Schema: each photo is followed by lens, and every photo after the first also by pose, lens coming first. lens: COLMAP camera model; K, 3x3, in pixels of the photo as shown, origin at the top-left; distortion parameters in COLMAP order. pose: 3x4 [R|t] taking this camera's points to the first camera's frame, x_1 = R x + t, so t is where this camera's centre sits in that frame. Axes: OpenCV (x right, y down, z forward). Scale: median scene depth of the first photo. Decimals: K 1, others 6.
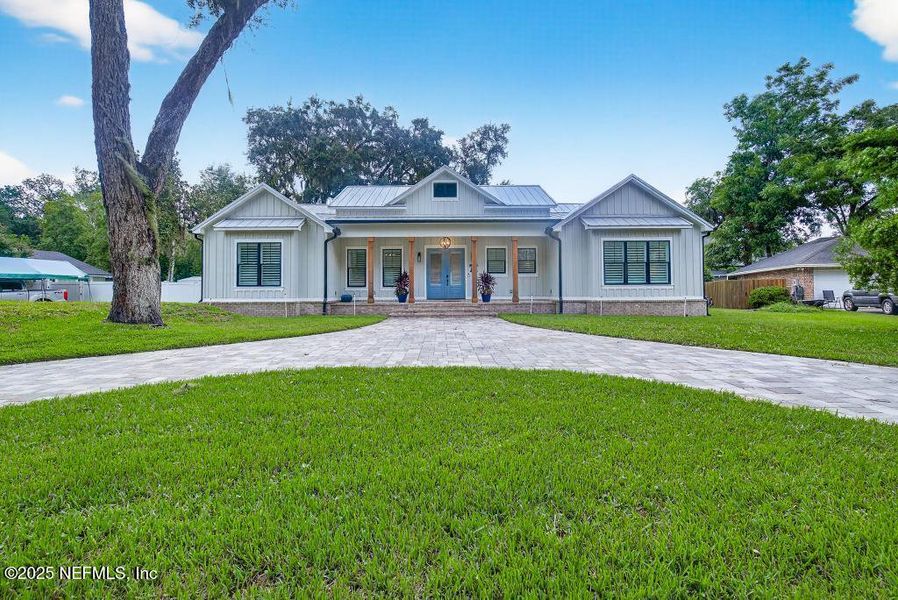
lens RADIAL K [[408.6, 0, 455.7], [0, 408.6, 291.2], [0, 0, 1]] dist [-0.000285, 0.000110]
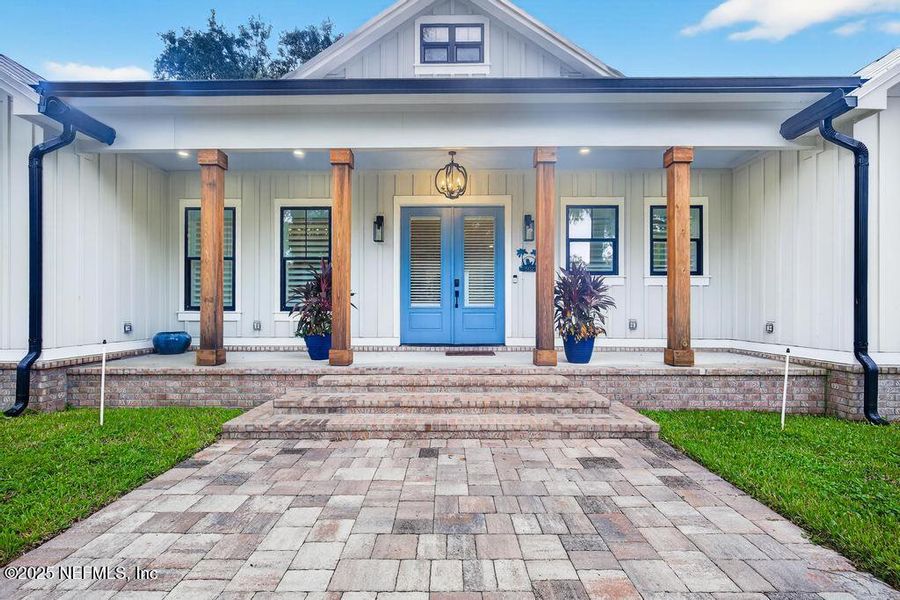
lens RADIAL K [[415.6, 0, 451.0], [0, 415.6, 308.2], [0, 0, 1]] dist [0.003109, -0.000448]
pose [[0.999503, 0.004275, -0.031245, -0.015123], [-0.004305, 0.999990, -0.000875, -0.014962], [0.031241, 0.001009, 0.999511, 0.709392]]
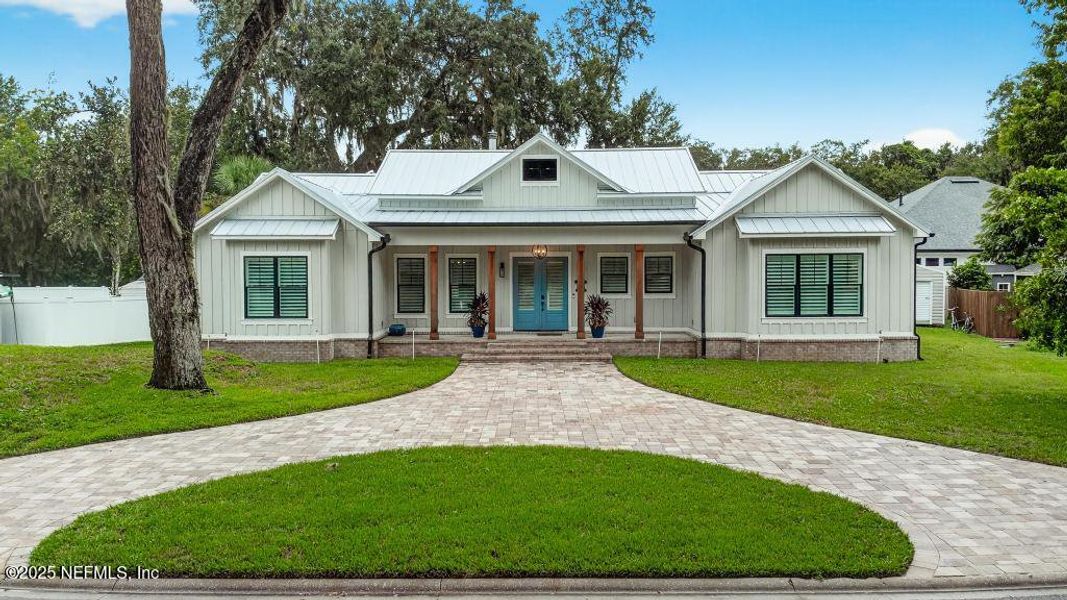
lens RADIAL K [[792.9, 0, 541.0], [0, 792.9, 301.0], [0, 0, 1]] dist [0.248188, -0.624492]
pose [[0.999596, 0.000138, -0.028409, 0.016659], [0.001072, 0.999093, 0.042579, -0.099026], [0.028389, -0.042592, 0.998689, -0.379844]]
